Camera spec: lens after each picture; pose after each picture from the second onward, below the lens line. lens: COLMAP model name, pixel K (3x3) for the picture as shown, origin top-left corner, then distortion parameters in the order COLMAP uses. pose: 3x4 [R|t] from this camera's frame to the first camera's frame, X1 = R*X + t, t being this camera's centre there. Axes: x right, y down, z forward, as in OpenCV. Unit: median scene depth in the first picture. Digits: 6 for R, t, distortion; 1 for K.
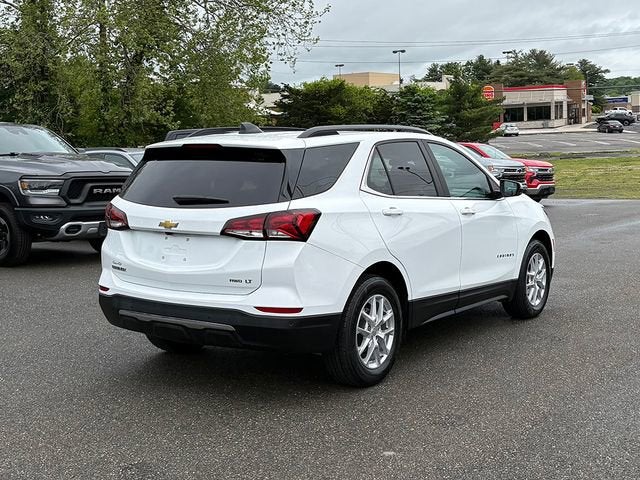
lens RADIAL K [[871.3, 0, 332.9], [0, 871.3, 238.7], [0, 0, 1]] dist [0.145849, -0.438064]
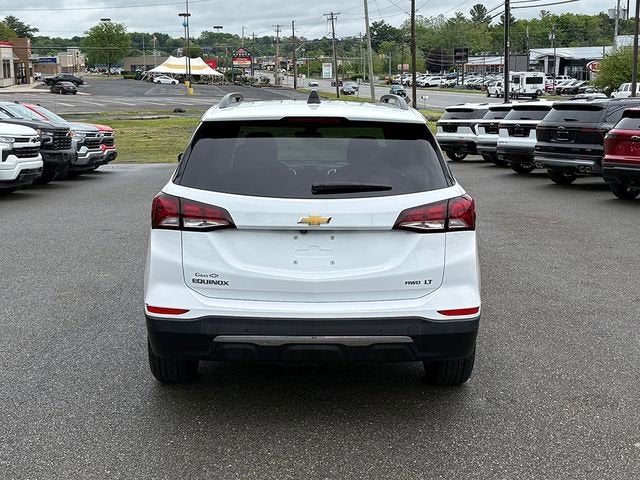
lens RADIAL K [[871.3, 0, 332.9], [0, 871.3, 238.7], [0, 0, 1]] dist [0.145849, -0.438064]
pose [[0.813336, -0.075074, 0.576930, -0.062228], [0.049864, 0.996986, 0.059437, -0.004510], [-0.579653, -0.019574, 0.814628, 0.034734]]
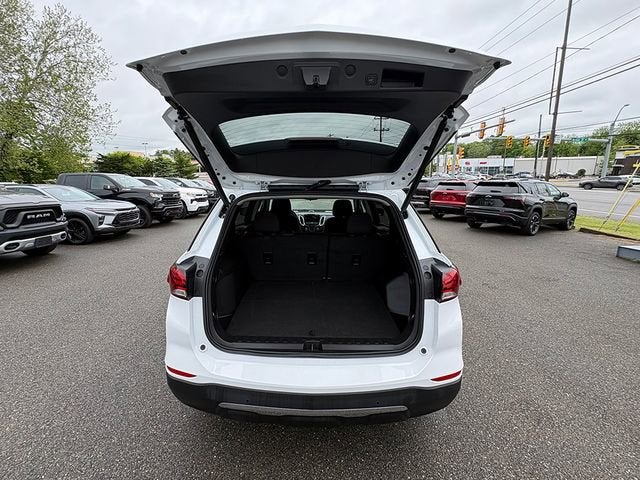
lens RADIAL K [[289.9, 0, 309.6], [0, 289.9, 229.3], [0, 0, 1]] dist [0.000257, -0.000625]
pose [[0.832915, -0.083894, 0.547005, -0.032344], [0.051551, 0.995907, 0.074246, -0.009770], [-0.550994, -0.033642, 0.833831, 0.078119]]
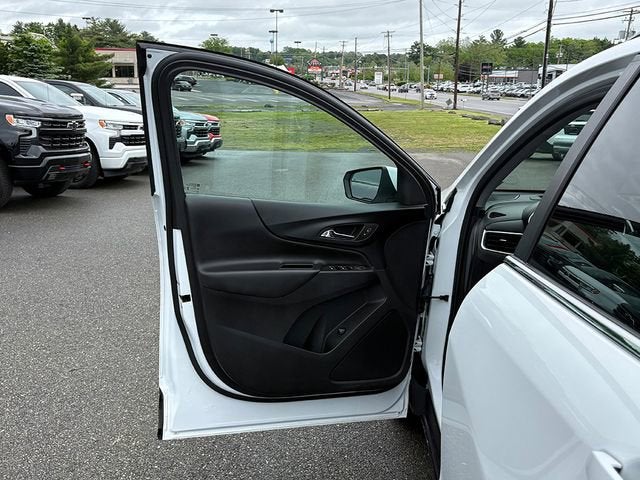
lens RADIAL K [[643.0, 0, 323.1], [0, 643.0, 273.4], [0, 0, 1]] dist [0.020170, 0.009301]
pose [[0.859309, -0.093839, 0.502775, -0.029528], [0.013722, 0.986901, 0.160745, -0.011272], [-0.511273, -0.131231, 0.849340, 0.120671]]
